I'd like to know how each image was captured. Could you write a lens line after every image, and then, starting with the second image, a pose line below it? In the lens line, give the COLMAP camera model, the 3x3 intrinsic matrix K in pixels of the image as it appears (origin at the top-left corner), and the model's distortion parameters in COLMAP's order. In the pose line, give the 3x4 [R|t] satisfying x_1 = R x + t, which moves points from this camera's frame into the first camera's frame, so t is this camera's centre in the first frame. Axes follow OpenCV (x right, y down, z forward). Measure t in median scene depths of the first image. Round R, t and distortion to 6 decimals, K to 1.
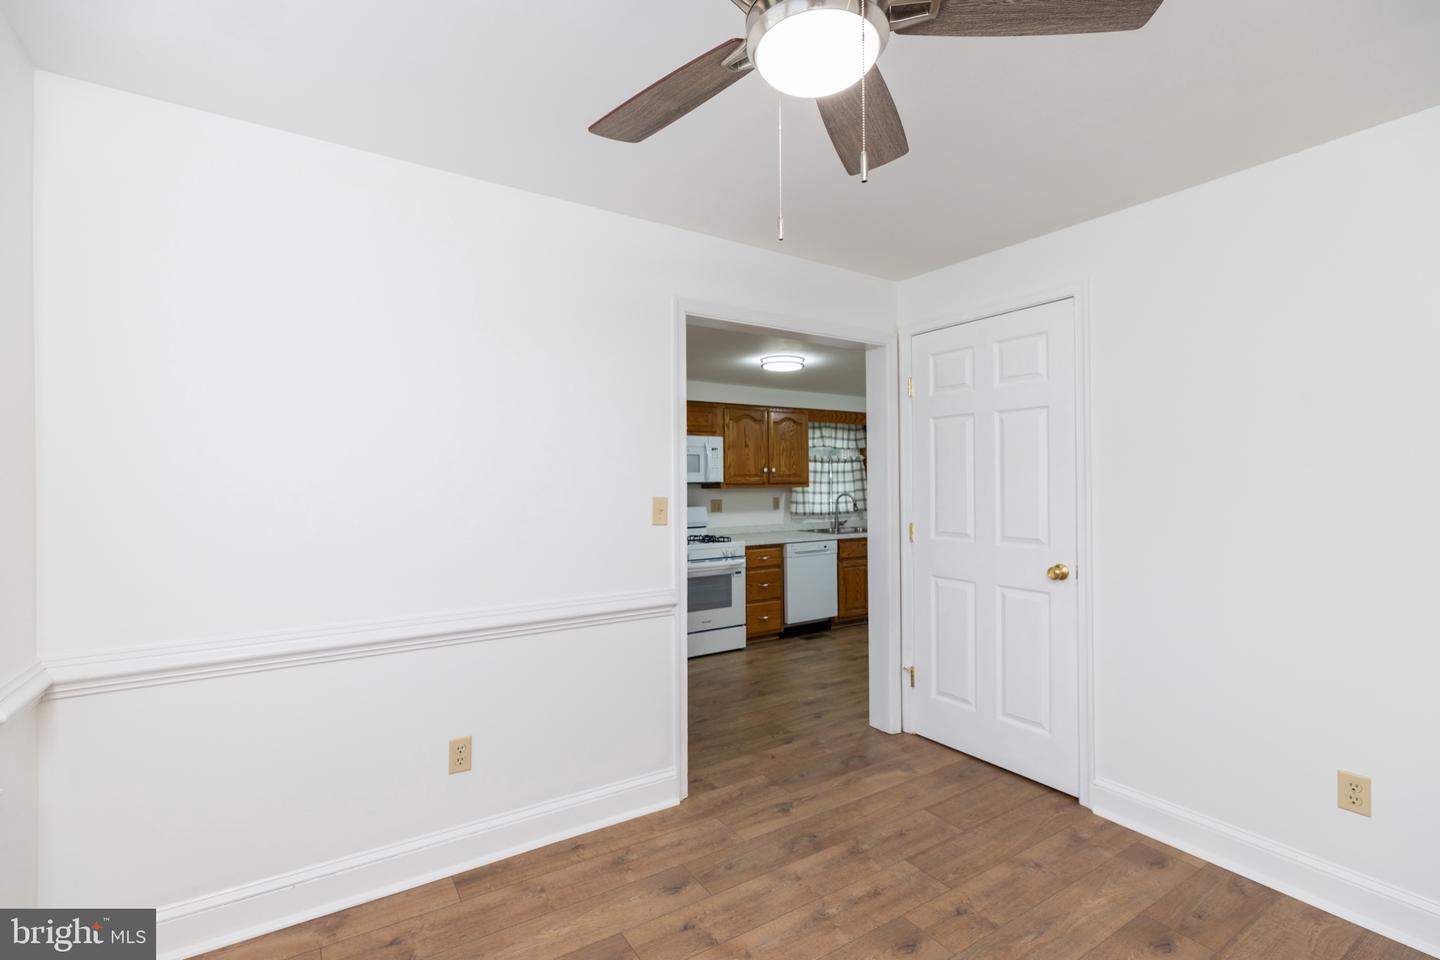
lens RADIAL K [[643.3, 0, 716.3], [0, 643.3, 480.5], [0, 0, 1]] dist [0.003171, 0.000400]
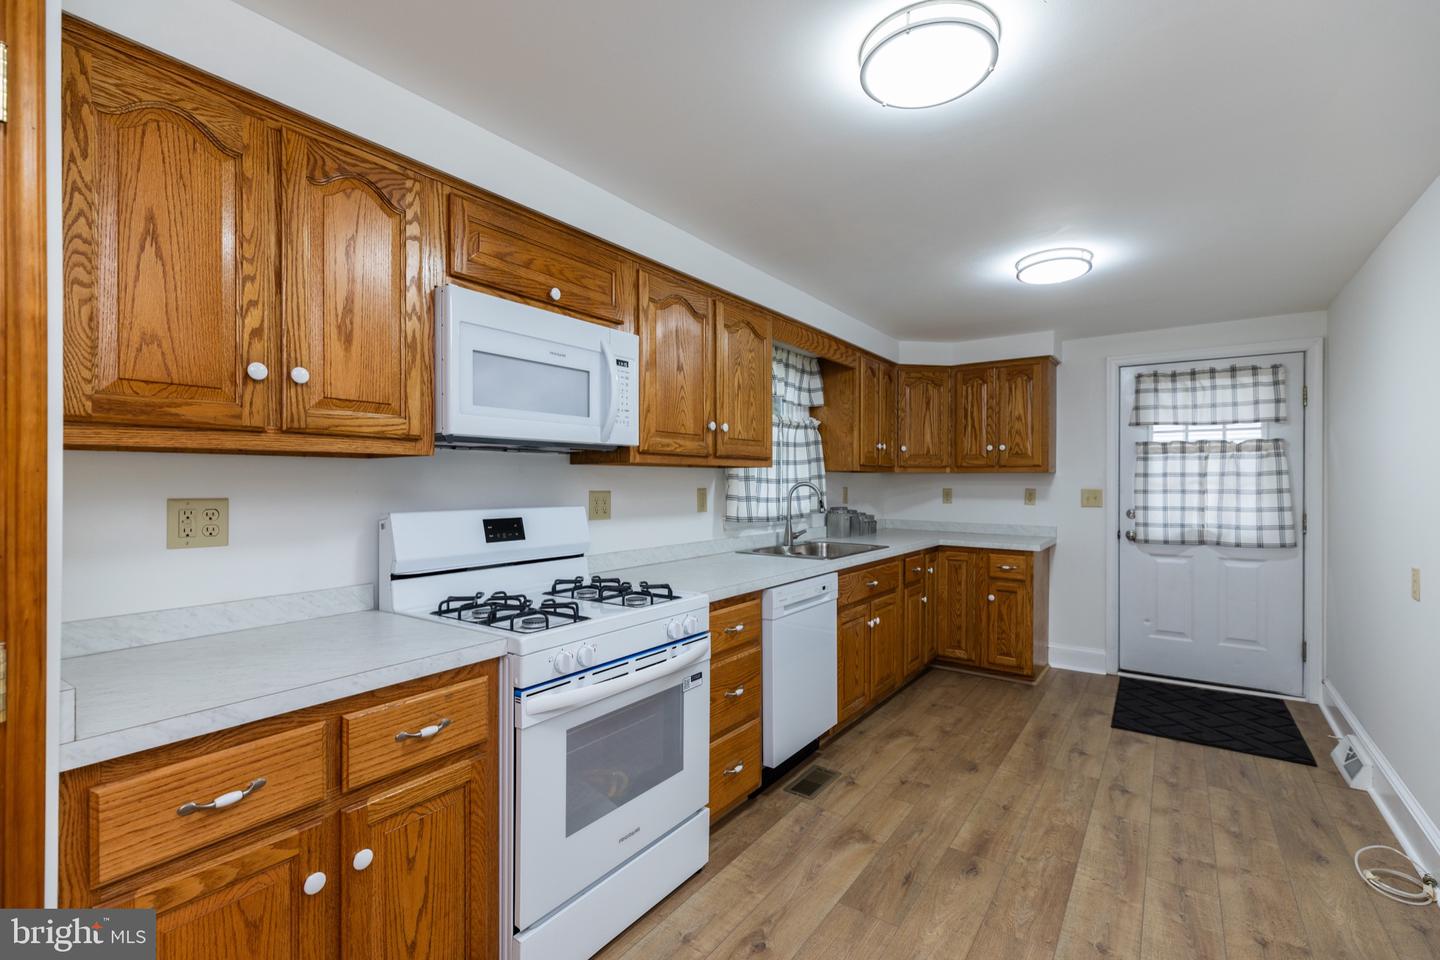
lens RADIAL K [[661.2, 0, 727.7], [0, 661.2, 482.2], [0, 0, 1]] dist [0.002194, 0.000033]
pose [[0.921833, 0.013893, 0.387339, -0.094190], [-0.016410, 0.999860, 0.003192, 0.021811], [-0.387241, -0.009299, 0.921932, 0.560775]]
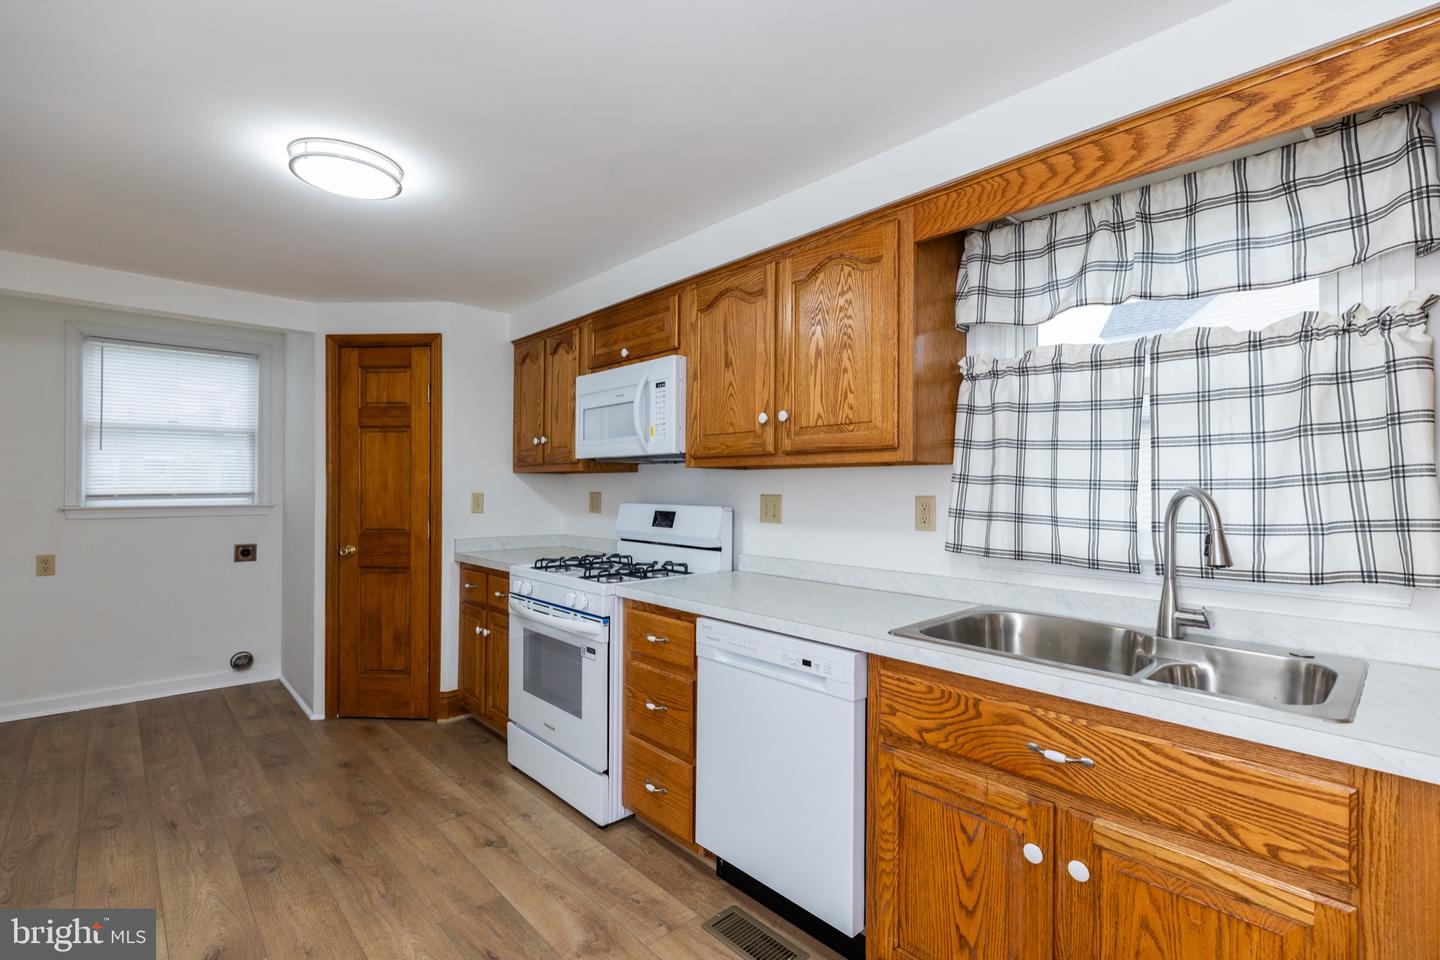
lens RADIAL K [[643.3, 0, 716.3], [0, 643.3, 480.5], [0, 0, 1]] dist [0.003171, 0.000400]
pose [[0.177829, 0.003534, -0.984055, 0.442698], [-0.000483, 0.999994, 0.003504, 0.019200], [0.984061, -0.000147, 0.177830, 0.900084]]
